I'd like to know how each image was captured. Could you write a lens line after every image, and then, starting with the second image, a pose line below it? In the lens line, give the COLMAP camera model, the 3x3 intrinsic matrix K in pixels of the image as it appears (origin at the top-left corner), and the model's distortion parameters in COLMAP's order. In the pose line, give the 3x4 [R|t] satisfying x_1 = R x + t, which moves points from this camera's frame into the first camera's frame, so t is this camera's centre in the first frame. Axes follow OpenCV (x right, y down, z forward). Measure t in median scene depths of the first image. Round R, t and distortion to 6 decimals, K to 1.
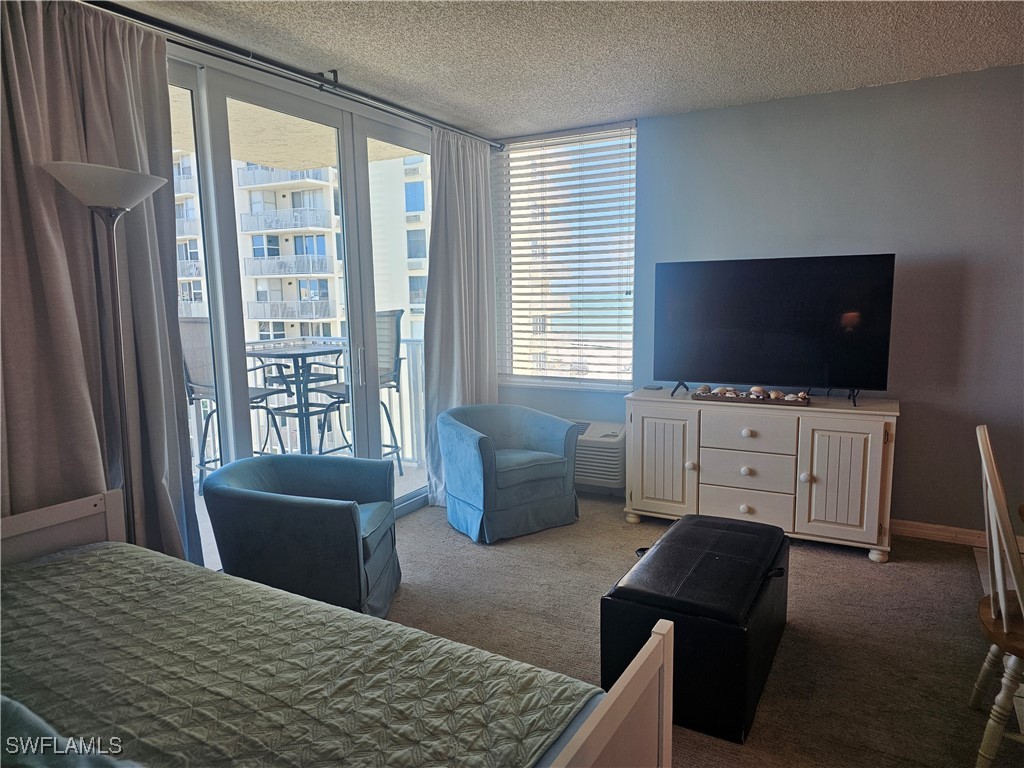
lens RADIAL K [[684.5, 0, 521.1], [0, 684.5, 391.3], [0, 0, 1]] dist [0.058463, -0.047295]
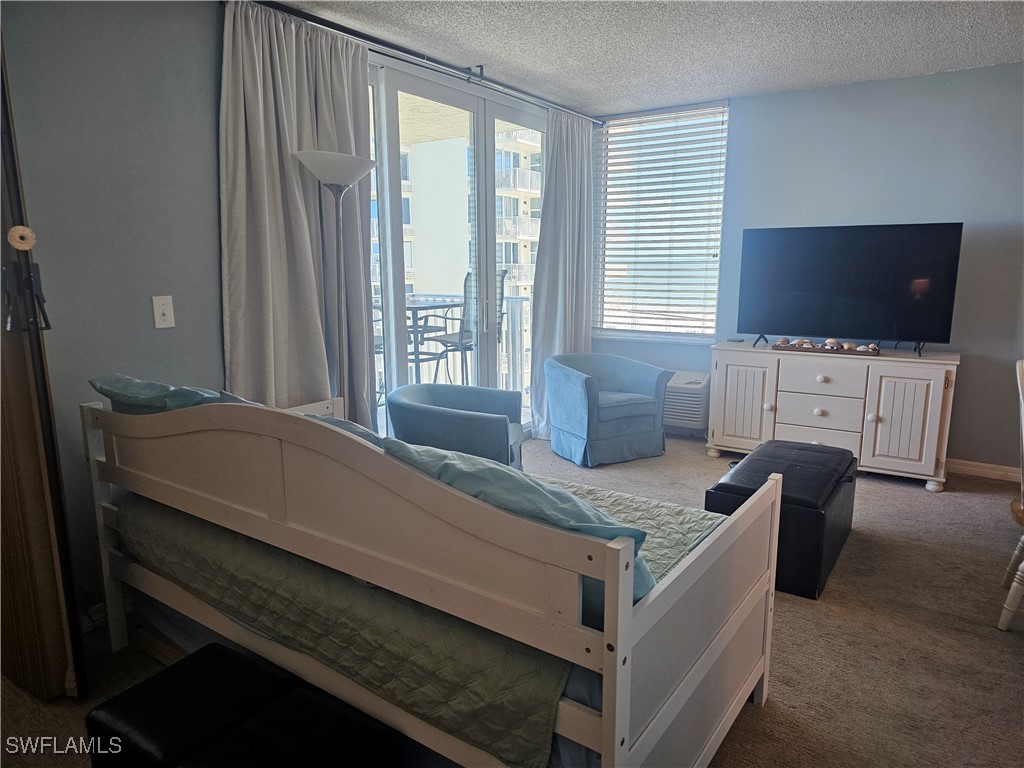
lens RADIAL K [[684.5, 0, 519.3], [0, 684.5, 389.0], [0, 0, 1]] dist [0.058463, -0.047295]
pose [[0.996853, 0.025851, -0.074938, -0.079374], [-0.022441, 0.998689, 0.046004, 0.032378], [0.076029, -0.044177, 0.996126, -0.171714]]
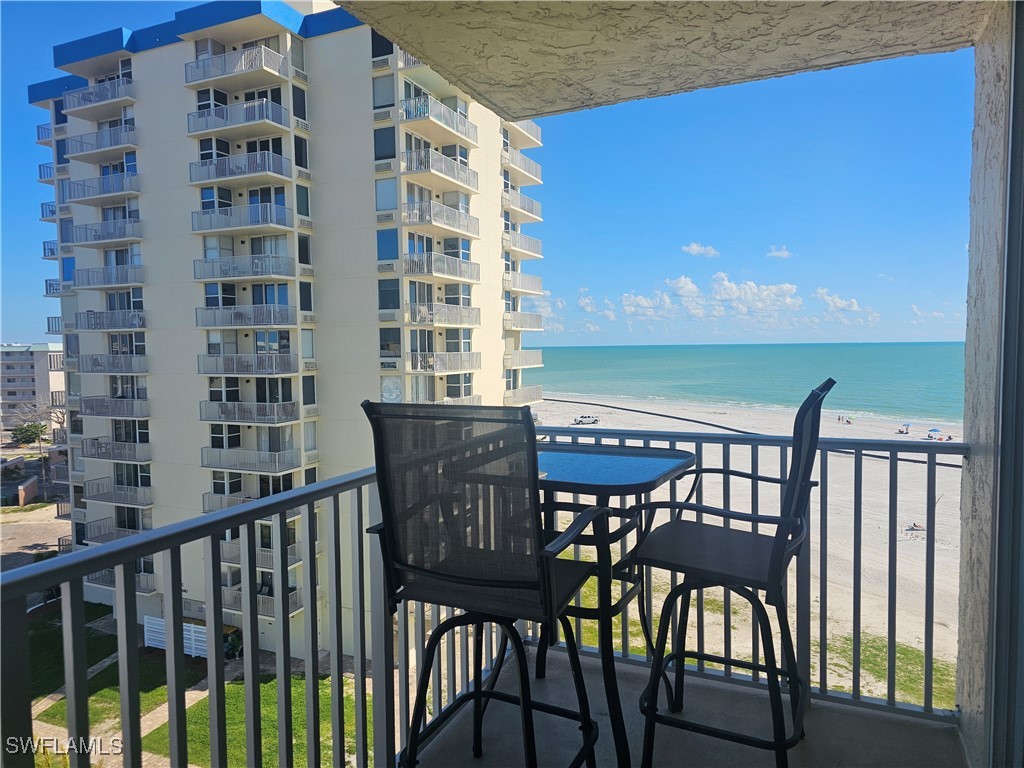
lens RADIAL K [[684.5, 0, 514.4], [0, 684.5, 387.4], [0, 0, 1]] dist [0.058463, -0.047295]
pose [[0.997050, 0.000861, 0.076755, -0.522261], [0.005514, 0.996550, -0.082809, -0.096785], [-0.076562, 0.082988, 0.993605, 0.688748]]
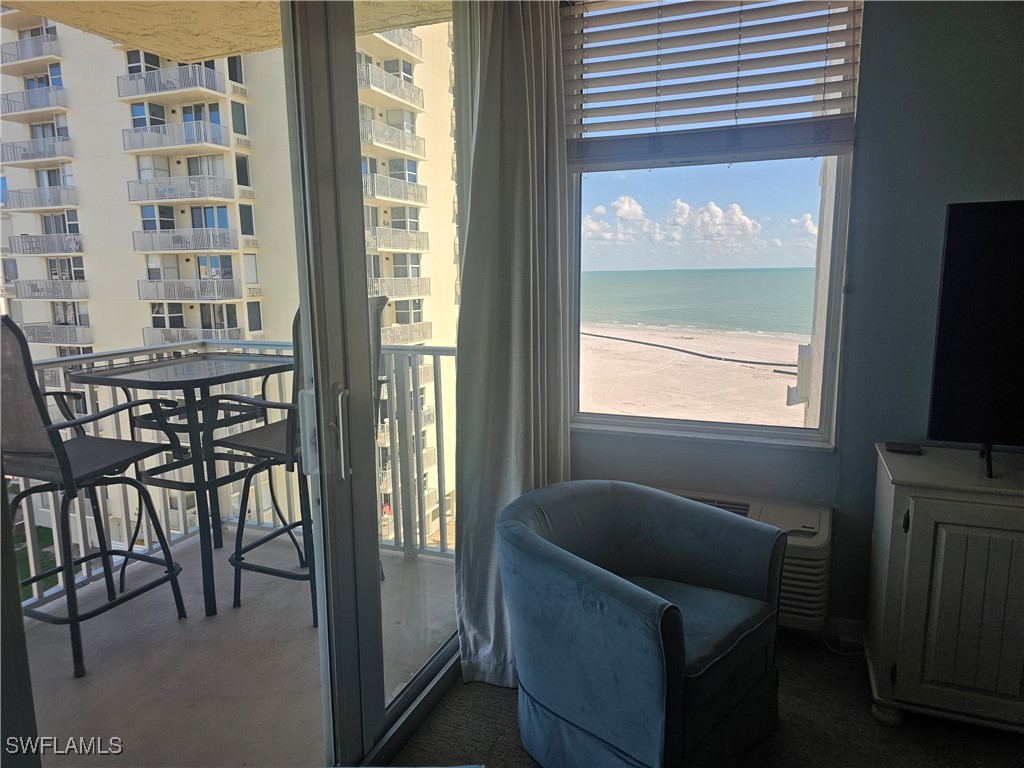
lens RADIAL K [[684.5, 0, 516.7], [0, 684.5, 382.0], [0, 0, 1]] dist [0.058463, -0.047295]
pose [[0.993169, -0.014996, 0.115715, -0.167120], [0.013152, 0.999774, 0.016687, -0.071994], [-0.115939, -0.015052, 0.993142, 0.535644]]
